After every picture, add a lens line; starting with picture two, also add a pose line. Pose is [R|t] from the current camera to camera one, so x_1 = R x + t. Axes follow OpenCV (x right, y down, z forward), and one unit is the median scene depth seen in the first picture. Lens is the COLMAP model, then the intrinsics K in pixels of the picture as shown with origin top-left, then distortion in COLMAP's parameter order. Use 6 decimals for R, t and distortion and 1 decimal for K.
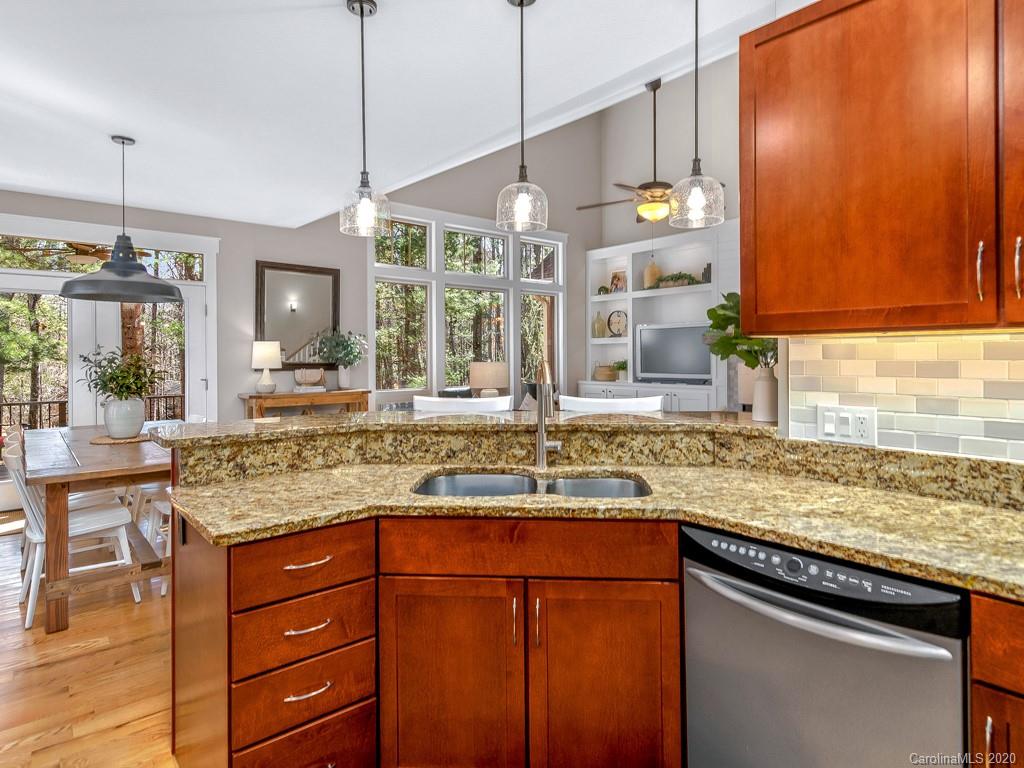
lens RADIAL K [[577.1, 0, 498.1], [0, 577.1, 354.5], [0, 0, 1]] dist [0.003740, -0.000291]
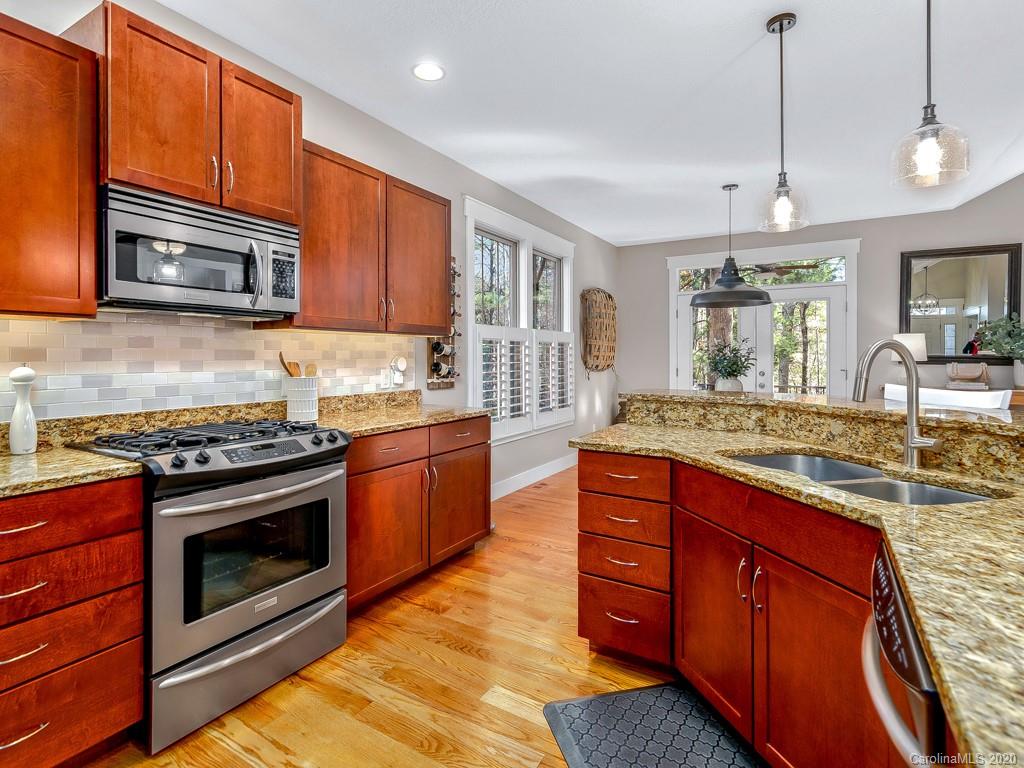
lens RADIAL K [[519.9, 0, 510.8], [0, 519.9, 356.4], [0, 0, 1]] dist [0.003755, -0.000033]
pose [[0.331110, 0.007573, -0.943562, 0.585248], [-0.001726, 0.999971, 0.007420, 0.029766], [0.943591, -0.000828, 0.331113, 0.198105]]
